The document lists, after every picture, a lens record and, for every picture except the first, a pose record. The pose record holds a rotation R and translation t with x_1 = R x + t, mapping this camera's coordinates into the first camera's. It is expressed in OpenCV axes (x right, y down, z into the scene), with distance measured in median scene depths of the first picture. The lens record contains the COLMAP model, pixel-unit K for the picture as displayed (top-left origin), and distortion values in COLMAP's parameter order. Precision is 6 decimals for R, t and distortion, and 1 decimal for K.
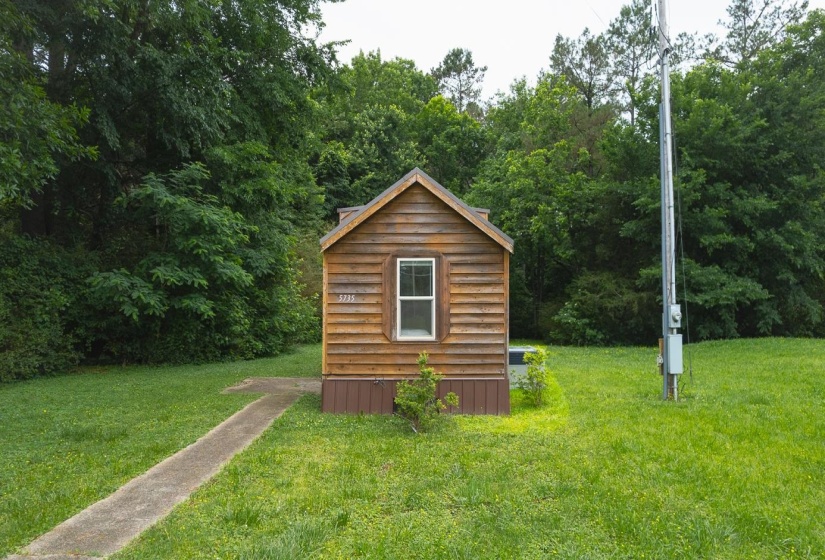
lens RADIAL K [[524.0, 0, 412.5], [0, 524.0, 280.0], [0, 0, 1]] dist [-0.037966, 0.000776]
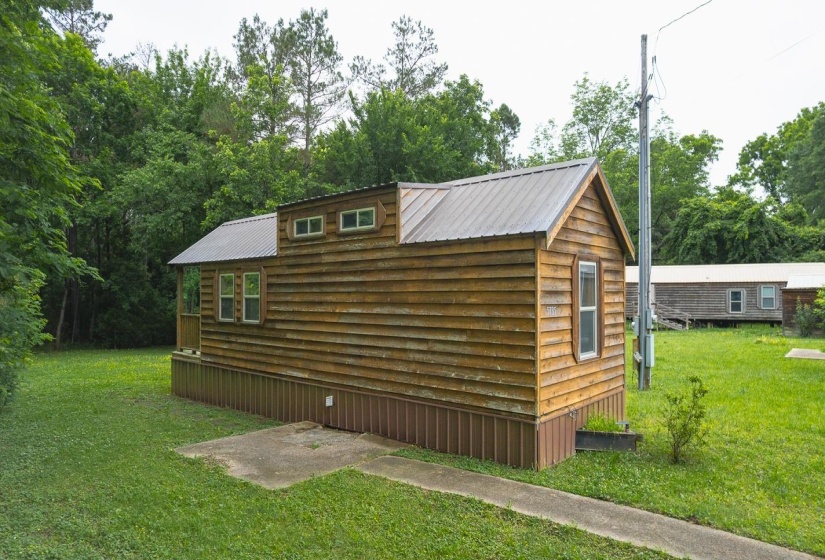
lens RADIAL K [[524.0, 0, 412.5], [0, 524.0, 280.0], [0, 0, 1]] dist [-0.037966, 0.000776]
pose [[0.676840, 0.021757, 0.735809, -0.538056], [-0.026339, 0.999639, -0.005330, -0.000264], [-0.735659, -0.015773, 0.677168, 0.419980]]
